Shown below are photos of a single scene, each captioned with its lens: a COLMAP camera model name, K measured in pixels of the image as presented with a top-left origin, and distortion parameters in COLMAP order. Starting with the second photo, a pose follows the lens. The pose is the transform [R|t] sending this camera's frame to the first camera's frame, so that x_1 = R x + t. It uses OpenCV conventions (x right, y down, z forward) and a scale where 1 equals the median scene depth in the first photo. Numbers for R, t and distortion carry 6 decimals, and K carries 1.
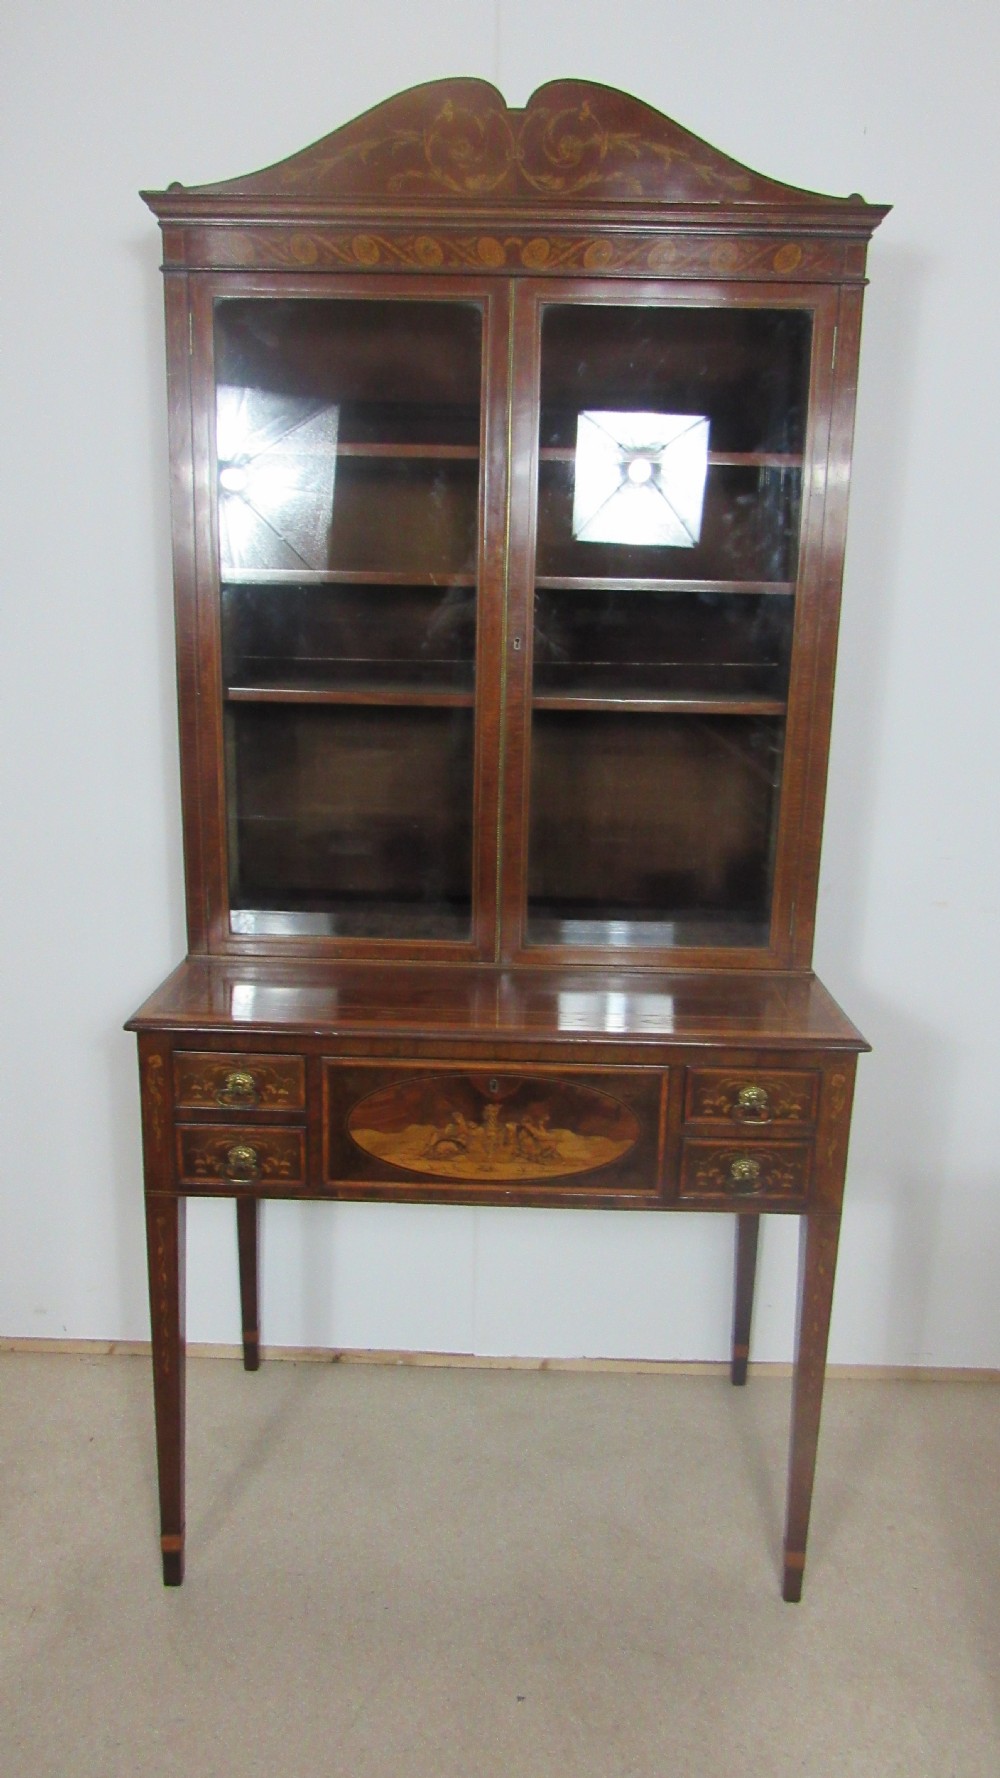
lens RADIAL K [[1267.0, 0, 500.0], [0, 1267.0, 889.0], [0, 0, 1]] dist [-0.026982, 0.001873]
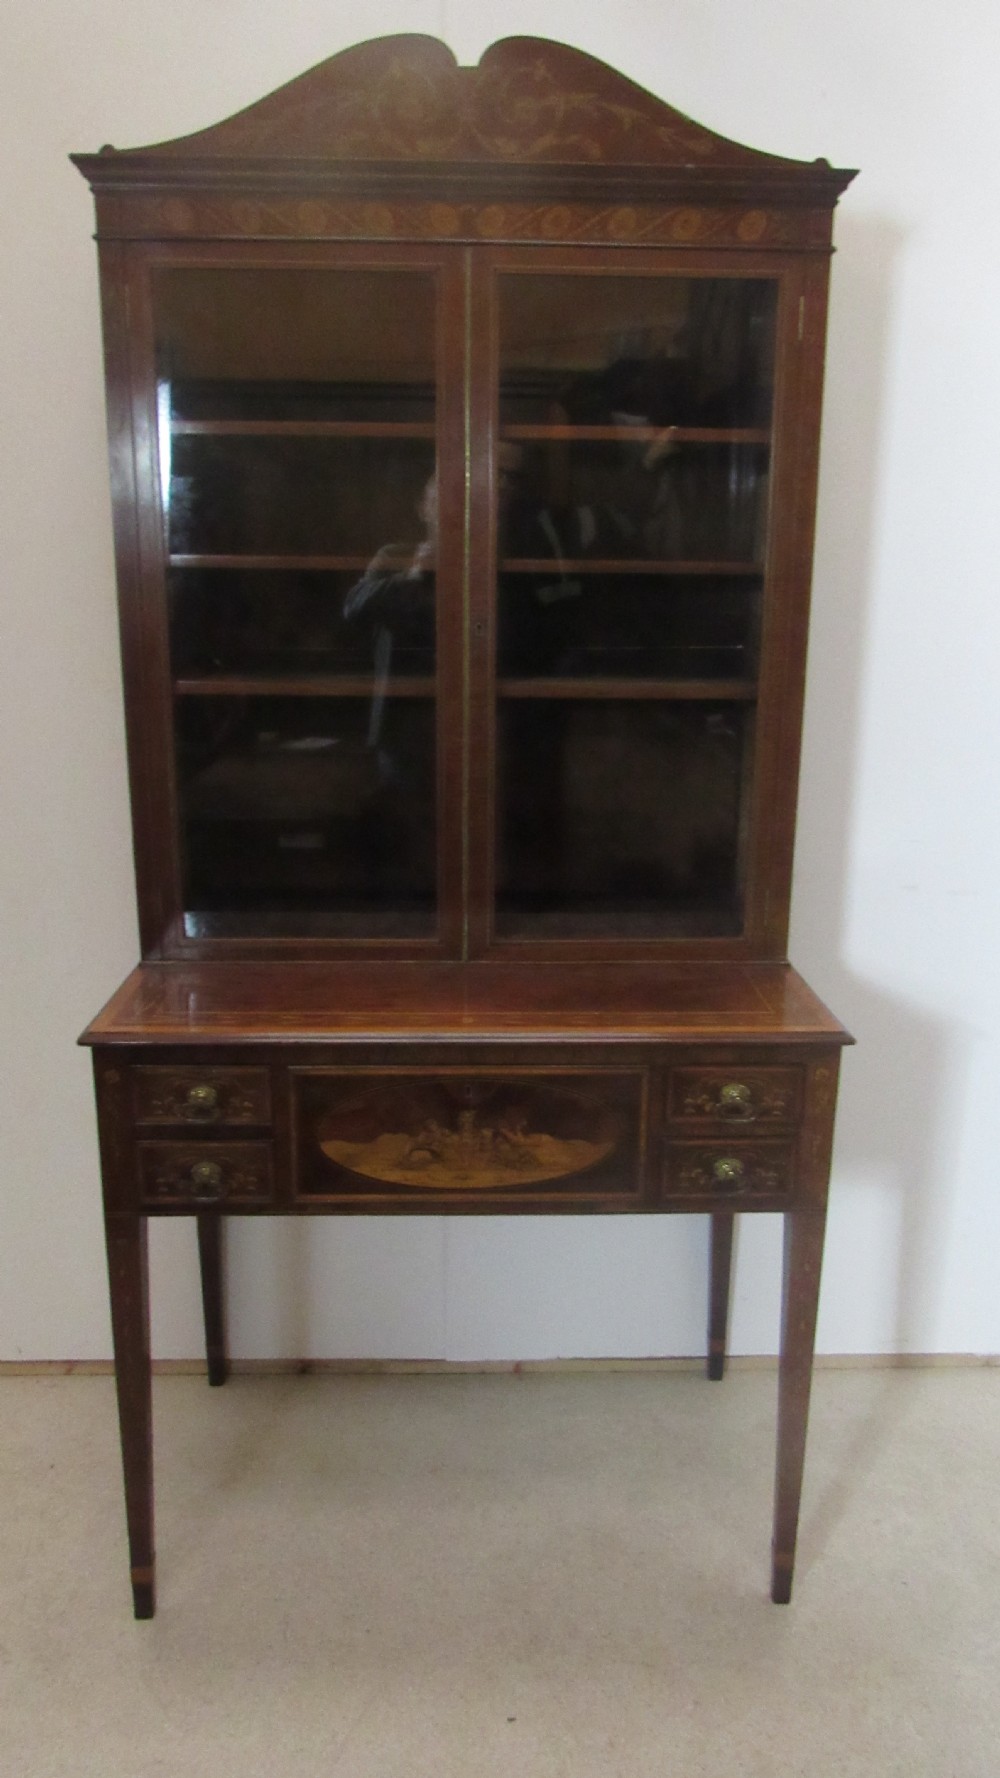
lens RADIAL K [[1267.0, 0, 500.0], [0, 1267.0, 889.0], [0, 0, 1]] dist [-0.026982, 0.001873]
pose [[0.998644, -0.024561, 0.045899, -0.021009], [0.023938, 0.999615, 0.014057, -0.011032], [-0.046226, -0.012939, 0.998847, 0.039557]]
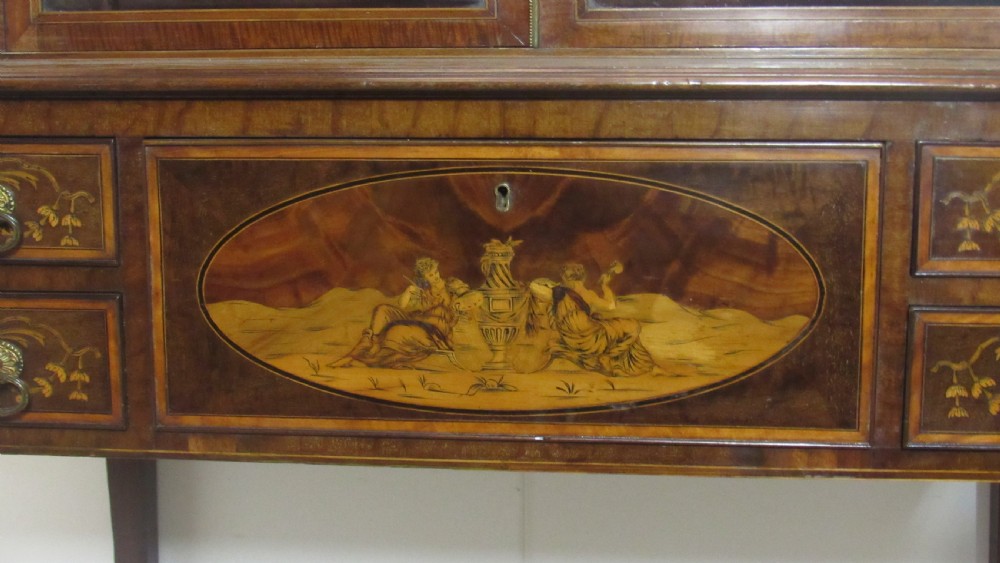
lens RADIAL K [[1499.0, 0, 500.0], [0, 1499.0, 281.5], [0, 0, 1]] dist [-0.093614, 0.009520]
pose [[0.995836, -0.011955, -0.090375, 0.043564], [0.005935, 0.997763, -0.066585, 0.220936], [0.090969, 0.065771, 0.993679, 0.446436]]
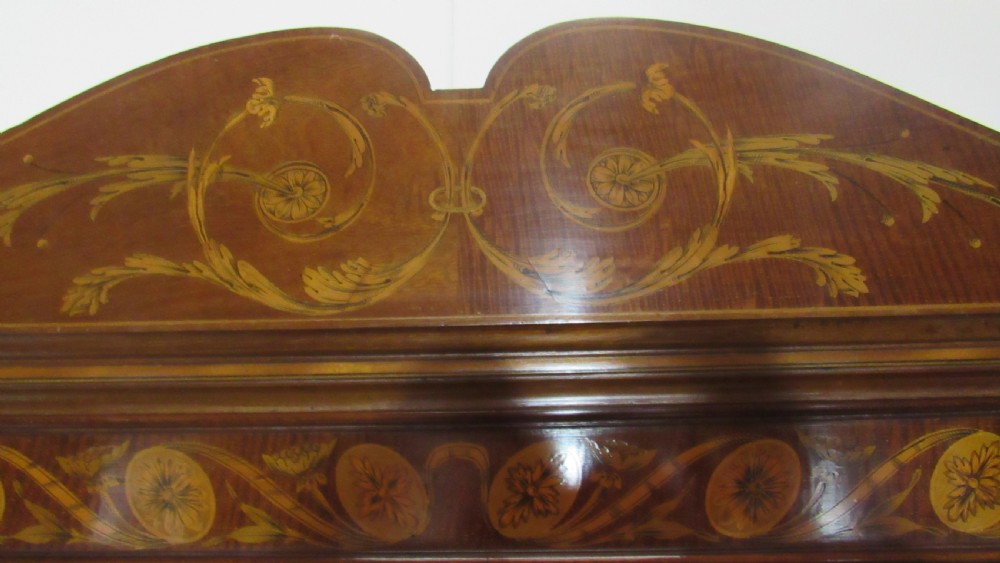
lens RADIAL K [[712.6, 0, 500.0], [0, 712.6, 281.5], [0, 0, 1]] dist [-0.026982, 0.001873]
pose [[0.999253, -0.038634, -0.000640, 0.022407], [0.032840, 0.857900, -0.512765, -0.464642], [0.020359, 0.512361, 0.858529, 0.838863]]
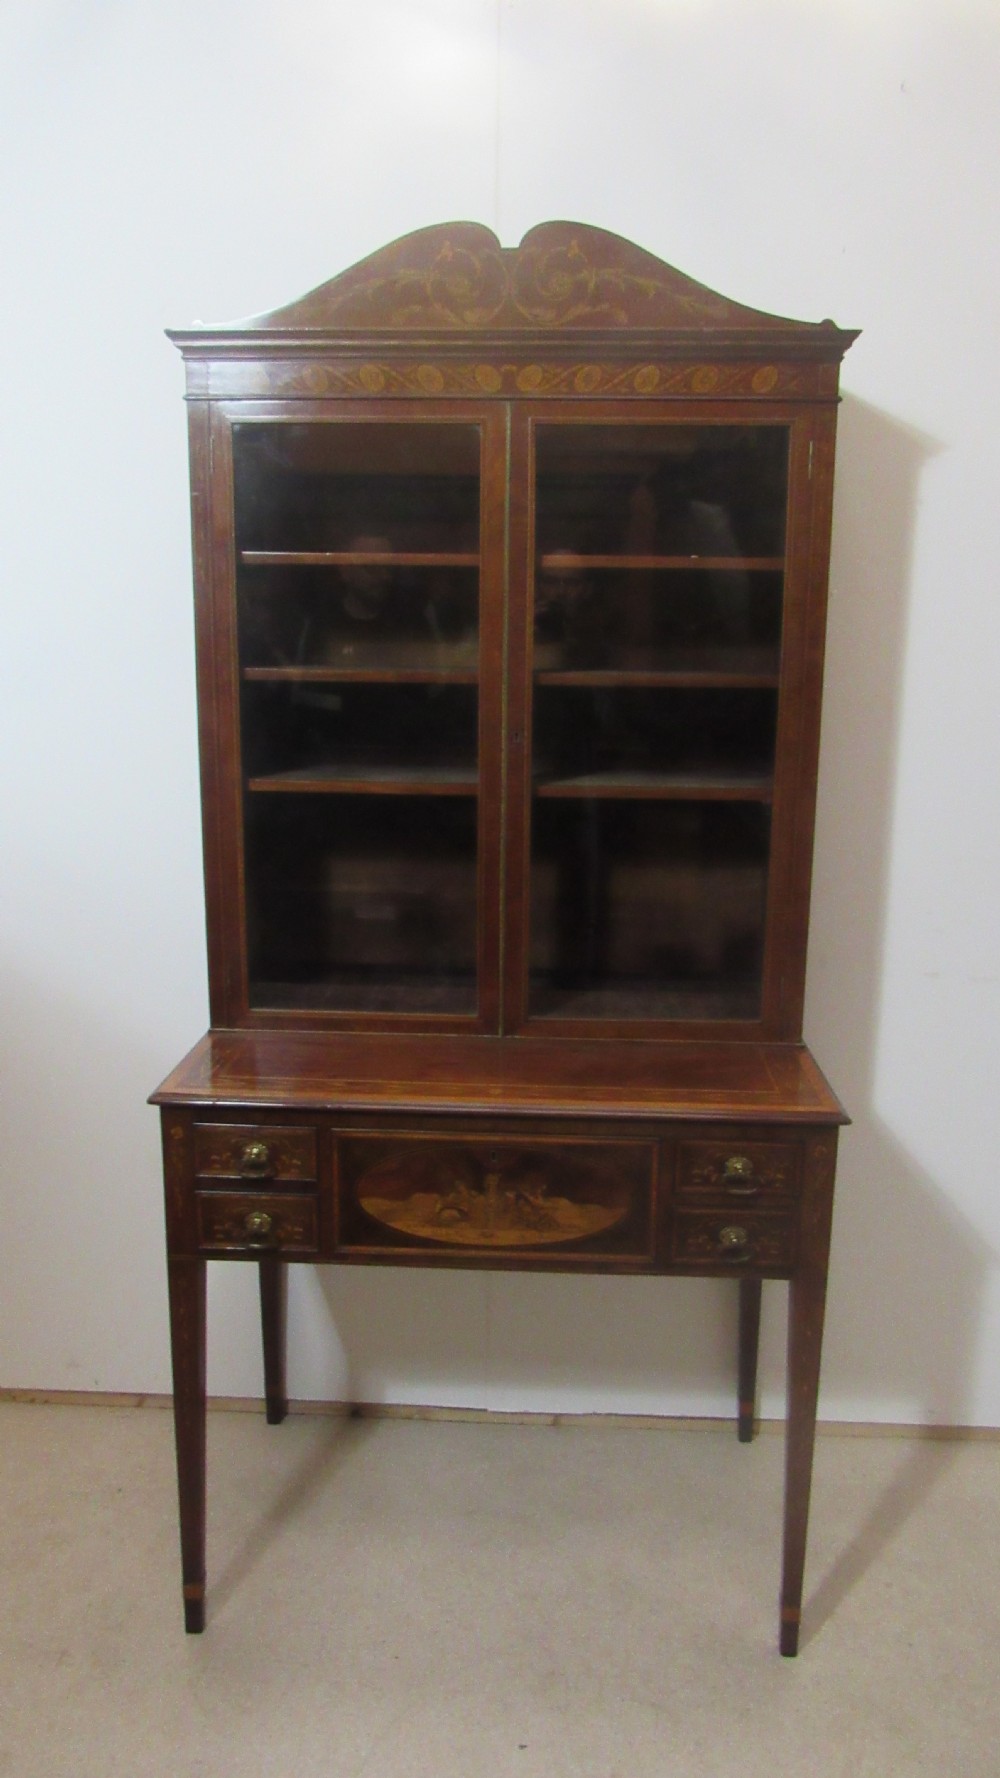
lens RADIAL K [[1267.0, 0, 500.0], [0, 1267.0, 889.0], [0, 0, 1]] dist [-0.026982, 0.001873]
pose [[0.999472, -0.005651, -0.032000, 0.035311], [0.004587, 0.999437, -0.033224, -0.032819], [0.032170, 0.033060, 0.998936, -0.064890]]
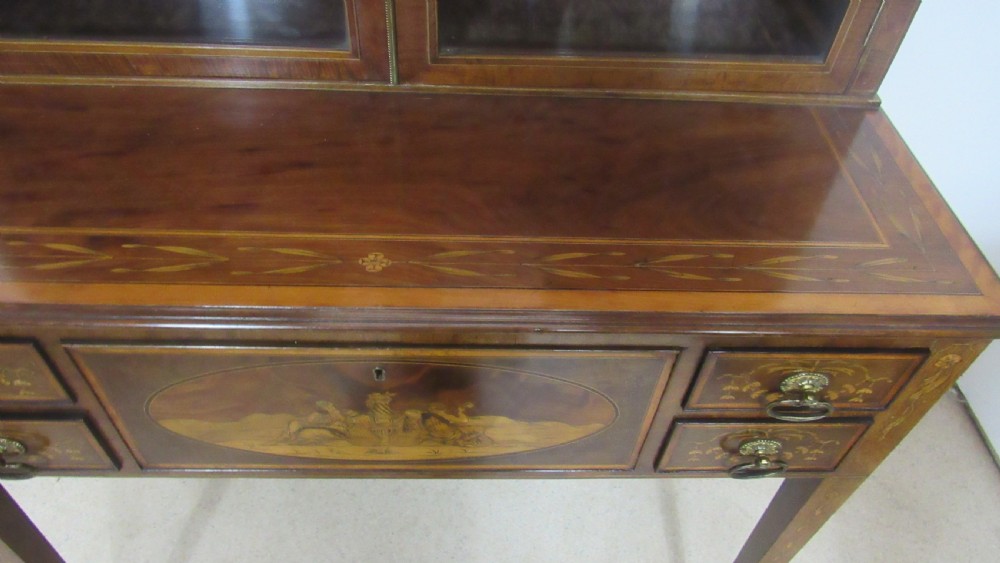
lens RADIAL K [[712.6, 0, 500.0], [0, 712.6, 281.5], [0, 0, 1]] dist [-0.026982, 0.001873]
pose [[0.998485, -0.014418, 0.053101, 0.034061], [-0.017557, 0.831132, 0.555798, -0.064455], [-0.052147, -0.555888, 0.829620, 0.738348]]
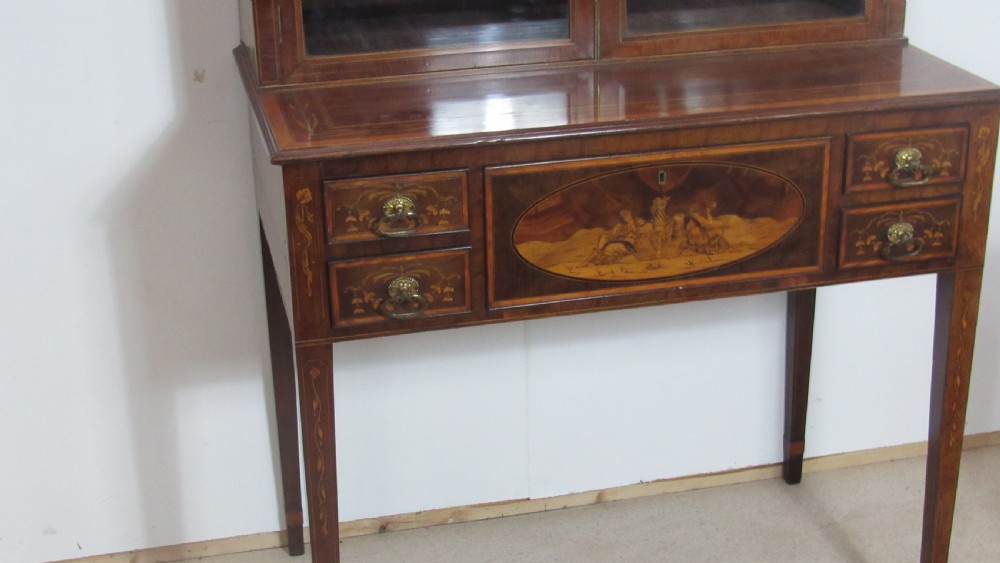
lens RADIAL K [[1499.0, 0, 500.0], [0, 1499.0, 281.5], [0, 0, 1]] dist [-0.093614, 0.009520]
pose [[0.967109, -0.133583, 0.216460, -0.372958], [0.098604, 0.981342, 0.165063, 0.033761], [-0.234471, -0.138290, 0.962237, -0.065749]]
